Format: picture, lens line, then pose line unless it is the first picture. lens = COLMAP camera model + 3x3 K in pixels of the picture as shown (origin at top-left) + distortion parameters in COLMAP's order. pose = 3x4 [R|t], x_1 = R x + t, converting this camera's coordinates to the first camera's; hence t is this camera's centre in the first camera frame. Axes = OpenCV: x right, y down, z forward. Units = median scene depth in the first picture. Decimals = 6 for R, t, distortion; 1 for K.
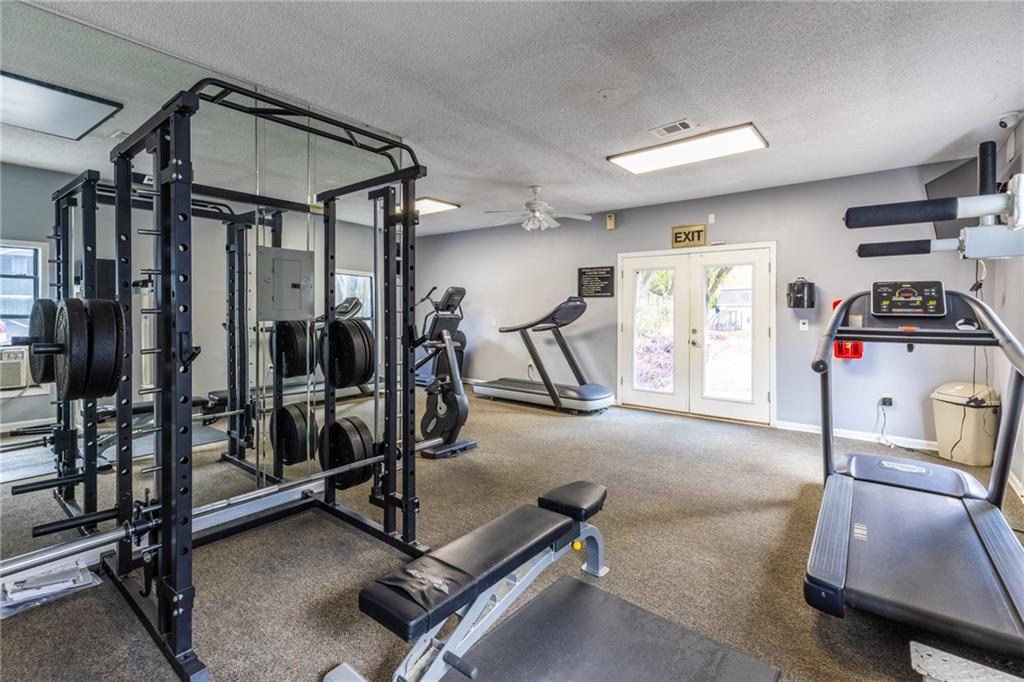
lens RADIAL K [[455.0, 0, 529.2], [0, 455.0, 310.5], [0, 0, 1]] dist [0.001622, -0.000551]
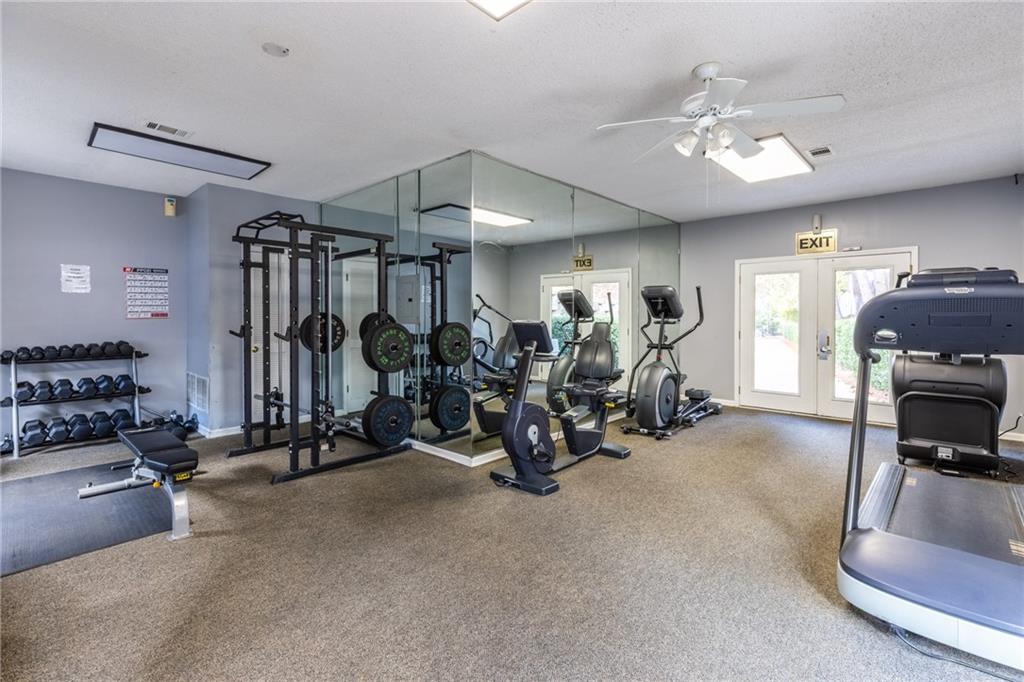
lens RADIAL K [[455.0, 0, 499.9], [0, 455.0, 322.2], [0, 0, 1]] dist [0.001622, -0.000551]
pose [[-0.077178, 0.009642, -0.996971, 0.903307], [-0.003525, 0.999944, 0.009944, 0.000936], [0.997011, 0.004282, -0.077140, 1.380376]]
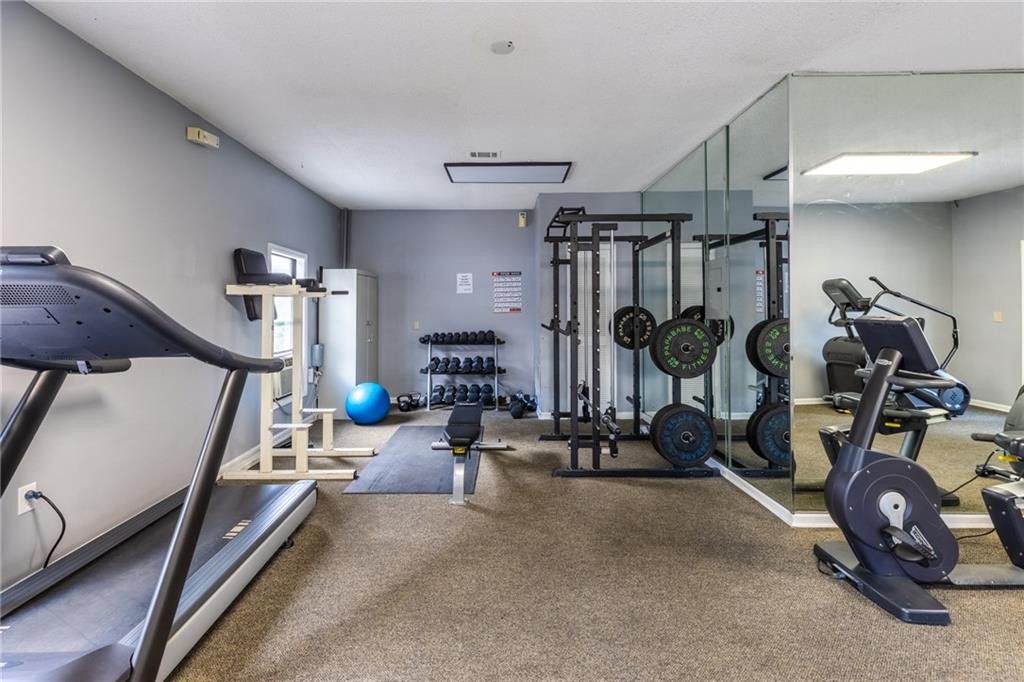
lens RADIAL K [[455.0, 0, 499.4], [0, 455.0, 307.5], [0, 0, 1]] dist [0.001622, -0.000551]
pose [[-0.784808, -0.003571, -0.619728, 0.644387], [0.000544, 0.999979, -0.006451, -0.001335], [0.619738, -0.005400, -0.784790, 1.547250]]
